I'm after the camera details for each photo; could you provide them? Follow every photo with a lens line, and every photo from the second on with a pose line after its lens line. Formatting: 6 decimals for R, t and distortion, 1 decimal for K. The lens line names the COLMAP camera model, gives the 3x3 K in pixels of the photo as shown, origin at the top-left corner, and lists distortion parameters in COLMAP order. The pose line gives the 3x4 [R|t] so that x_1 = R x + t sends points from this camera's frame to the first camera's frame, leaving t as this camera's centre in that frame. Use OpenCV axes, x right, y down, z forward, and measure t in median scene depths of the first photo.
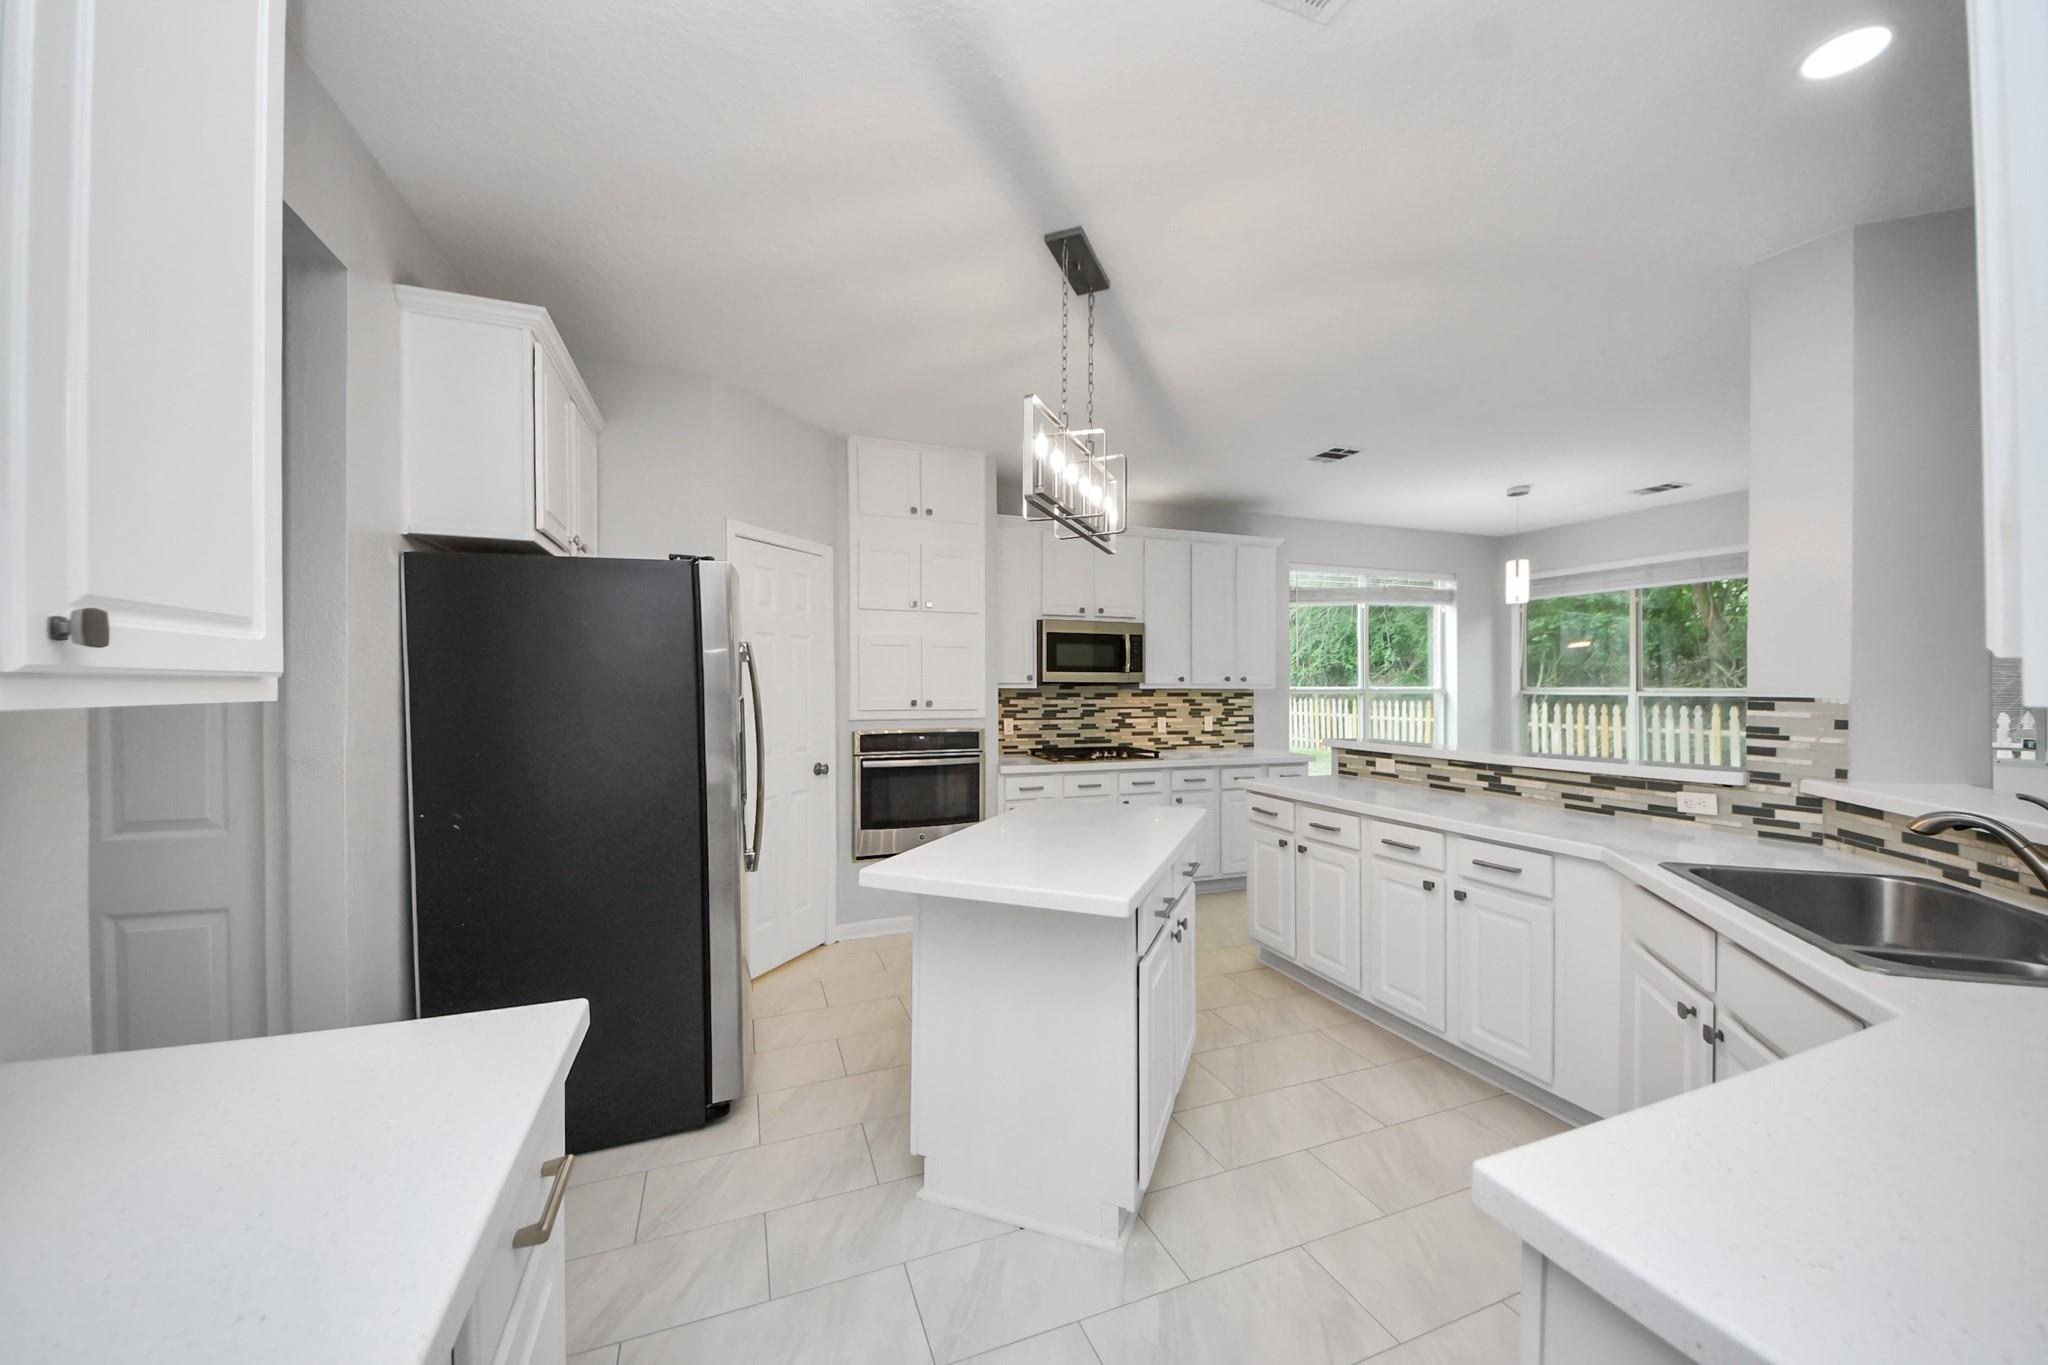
lens RADIAL K [[730.9, 0, 1027.7], [0, 730.9, 688.4], [0, 0, 1]] dist [0.001054, -0.009792]
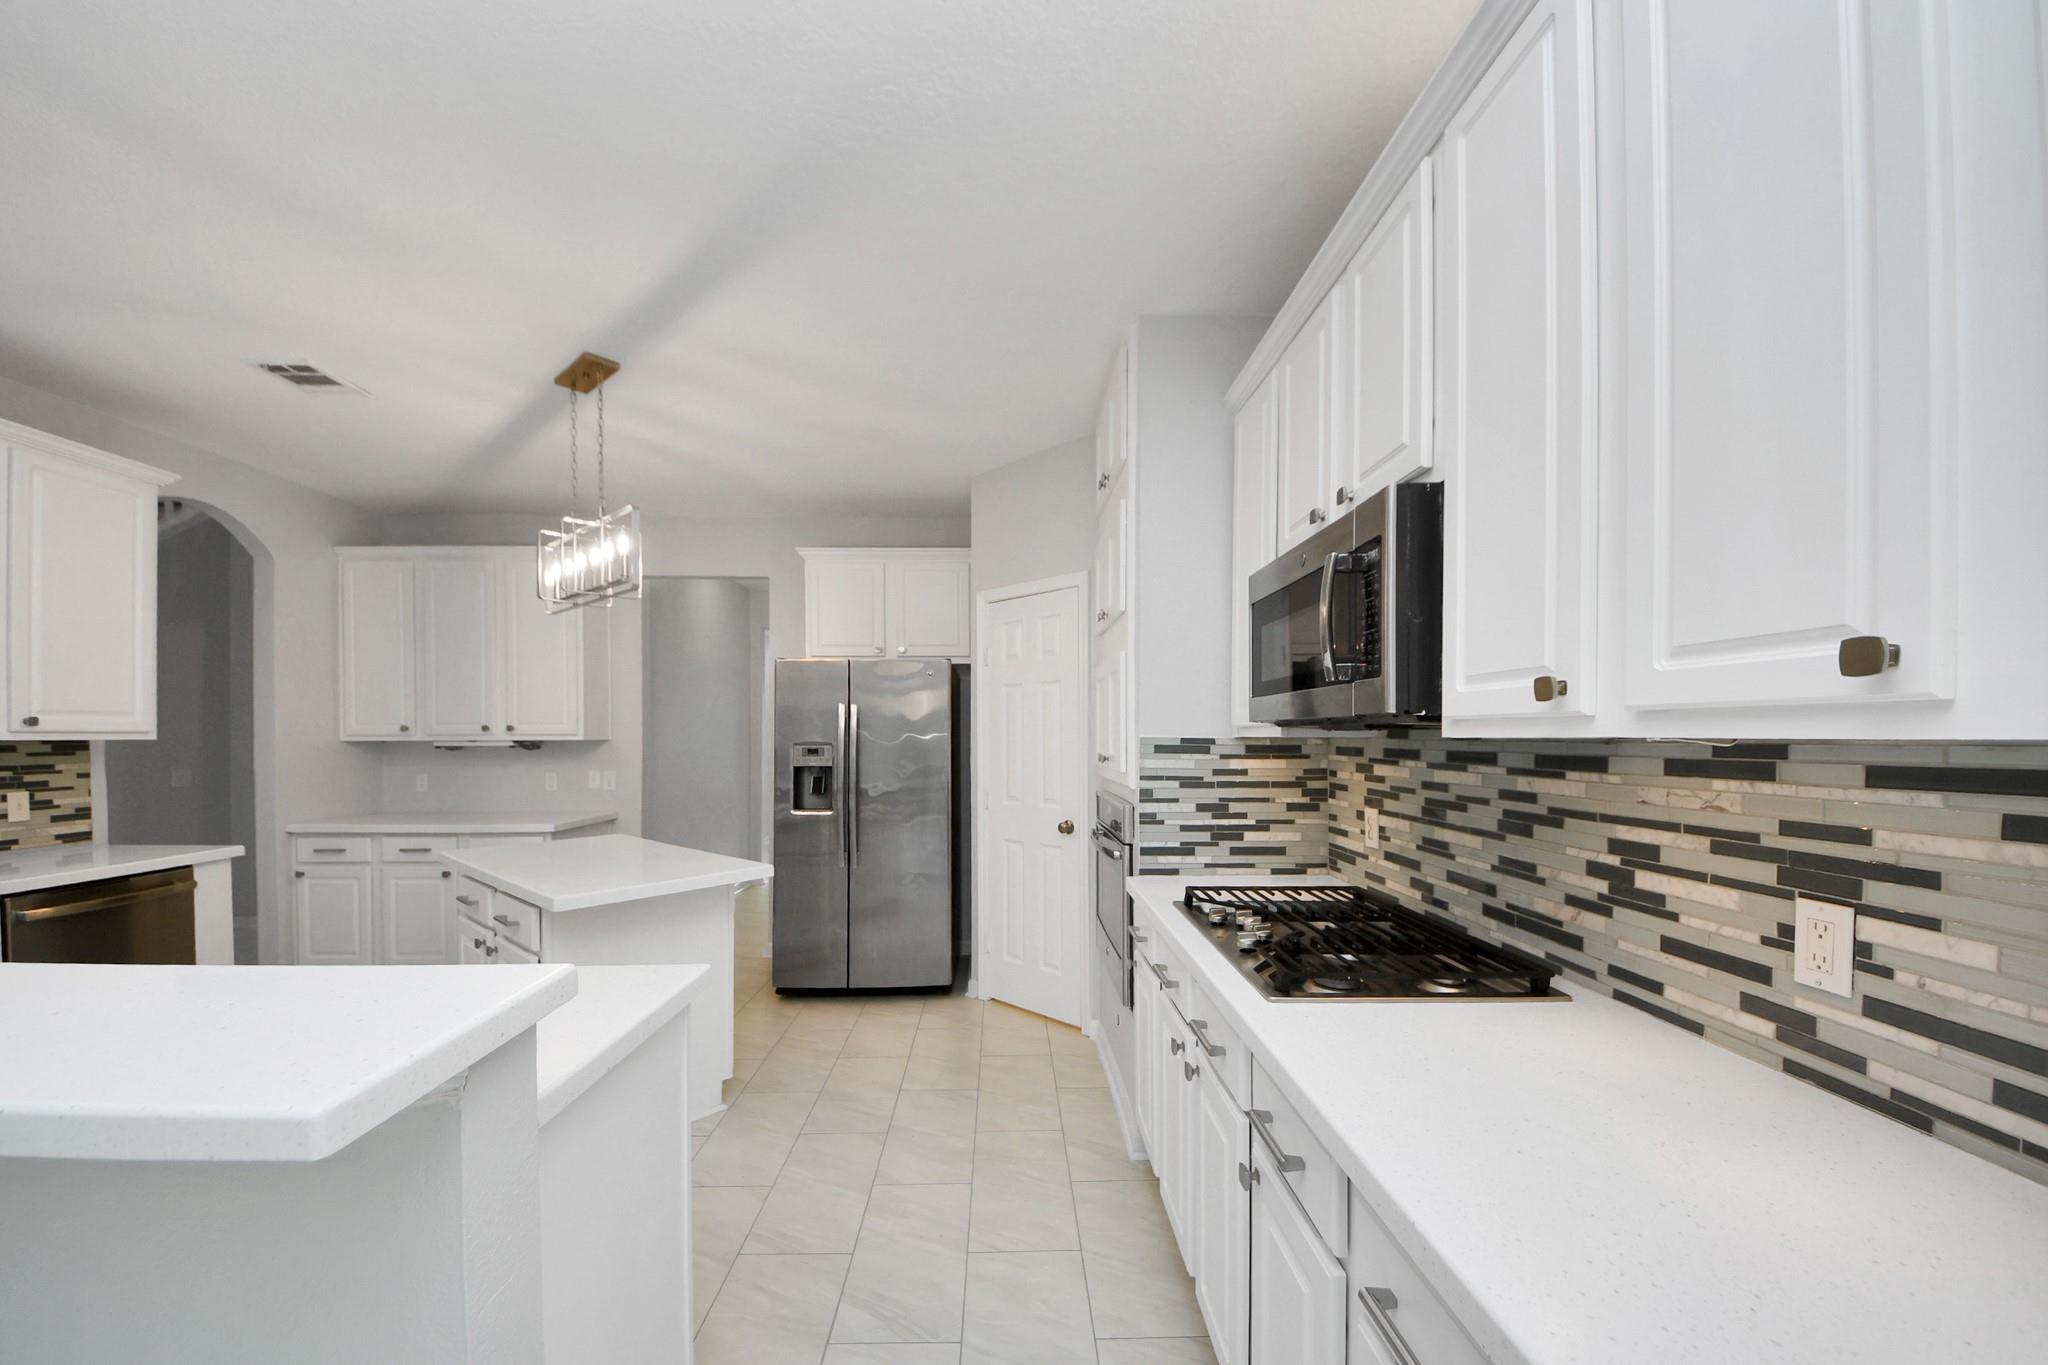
lens RADIAL K [[746.2, 0, 1018.4], [0, 746.2, 722.9], [0, 0, 1]] dist [0.001083, -0.010887]
pose [[-0.326794, -0.018737, -0.944910, 0.429214], [-0.003277, 0.999820, -0.018692, 0.000264], [0.945090, -0.003012, -0.326796, 0.909620]]
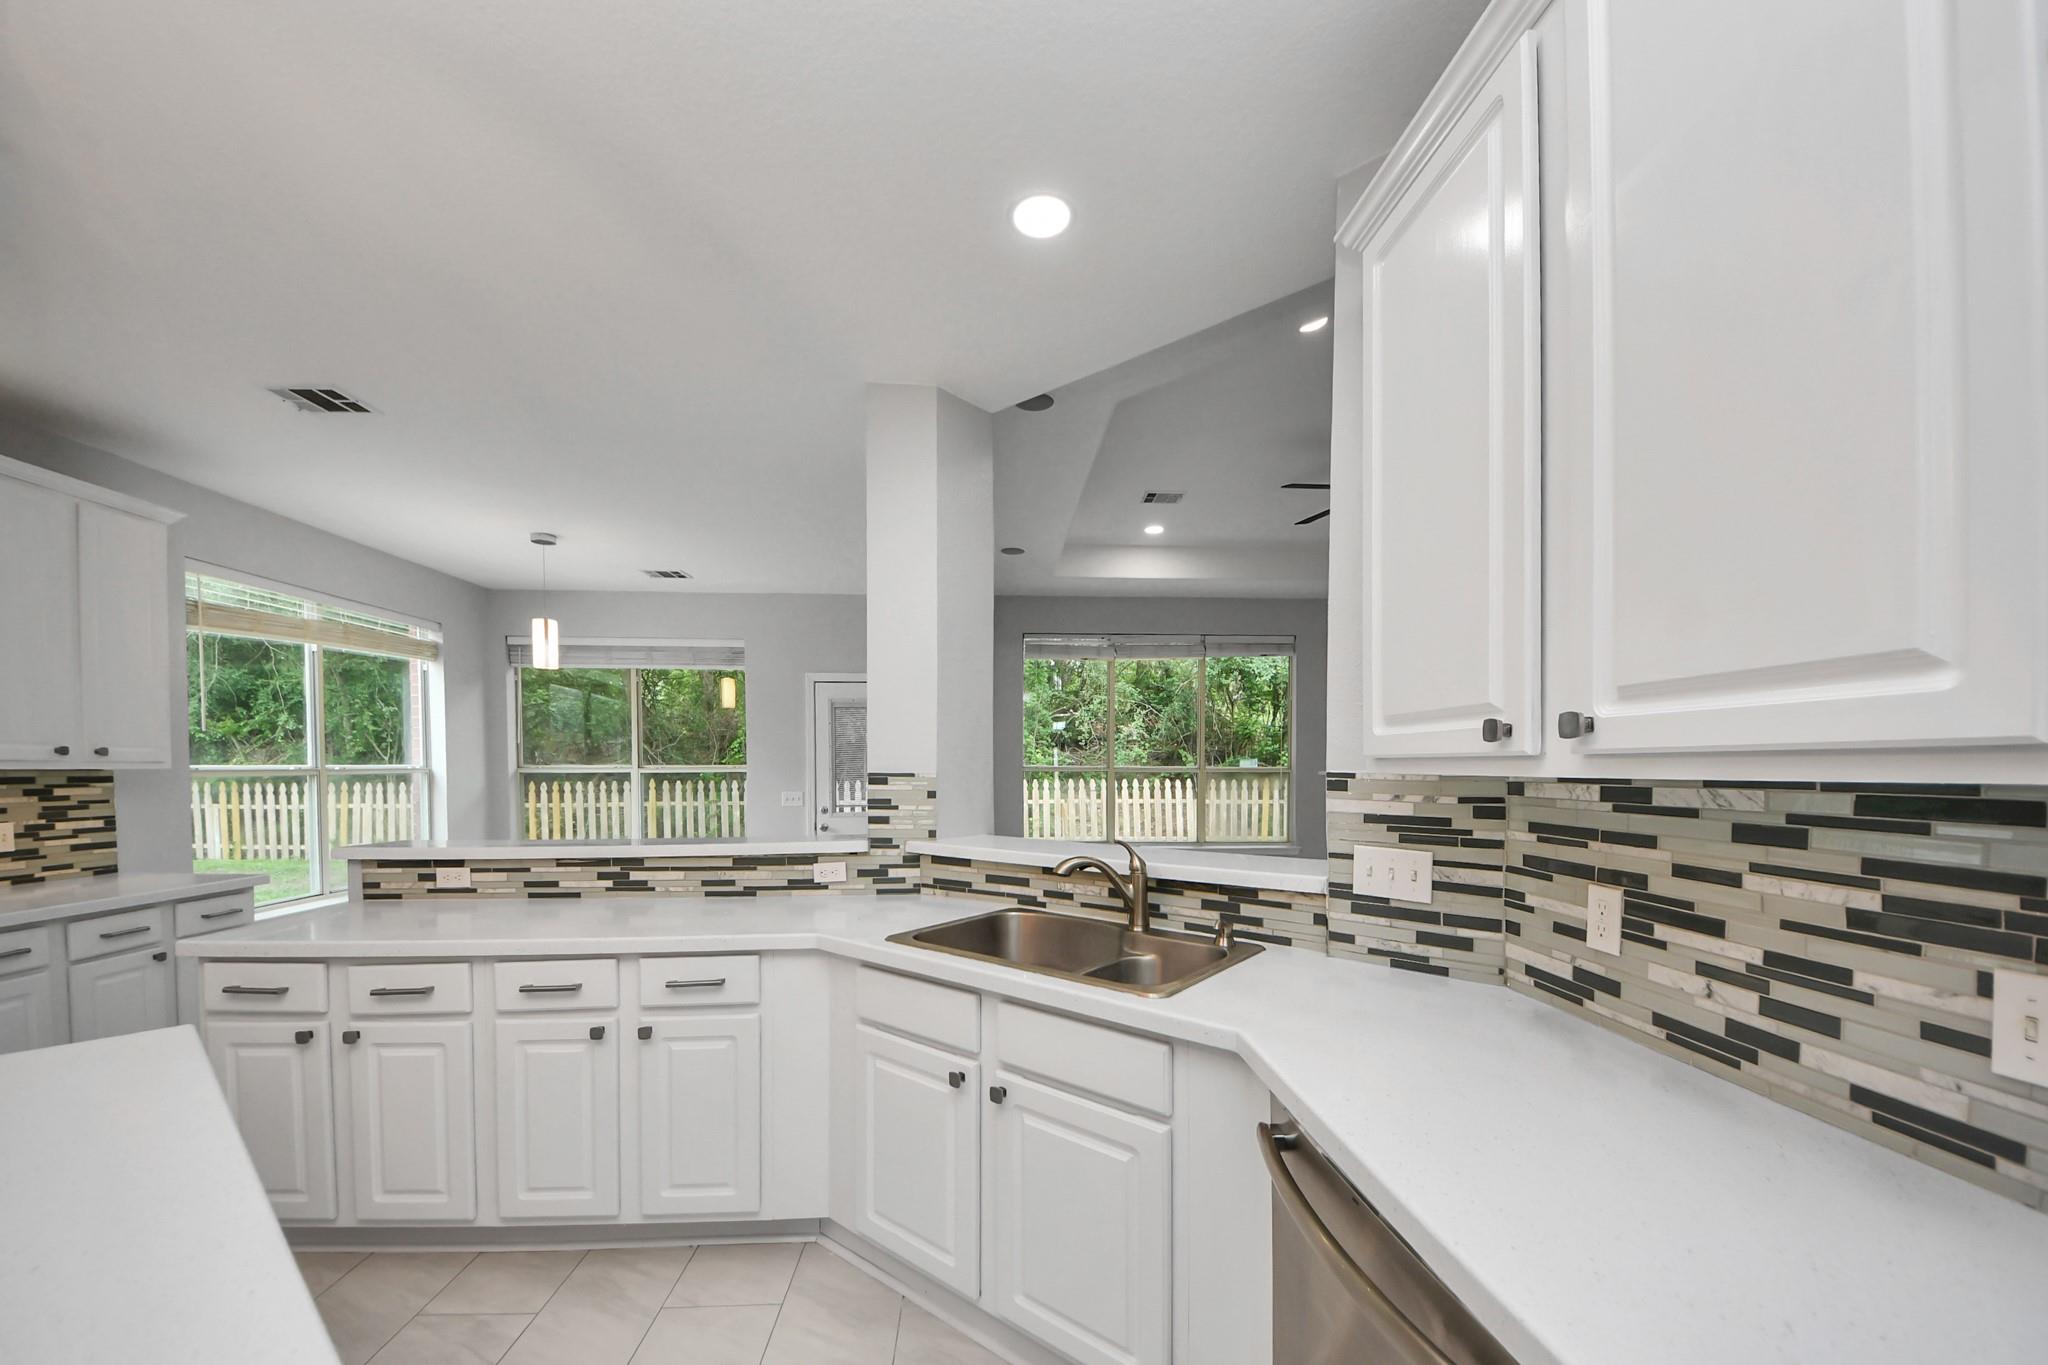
lens RADIAL K [[750.8, 0, 1024.3], [0, 750.8, 777.8], [0, 0, 1]] dist [0.007846, -0.011818]
pose [[0.299750, -0.018692, 0.953835, -0.022568], [0.003182, 0.999822, 0.018594, -0.000718], [-0.954013, -0.002538, 0.299756, 0.184980]]
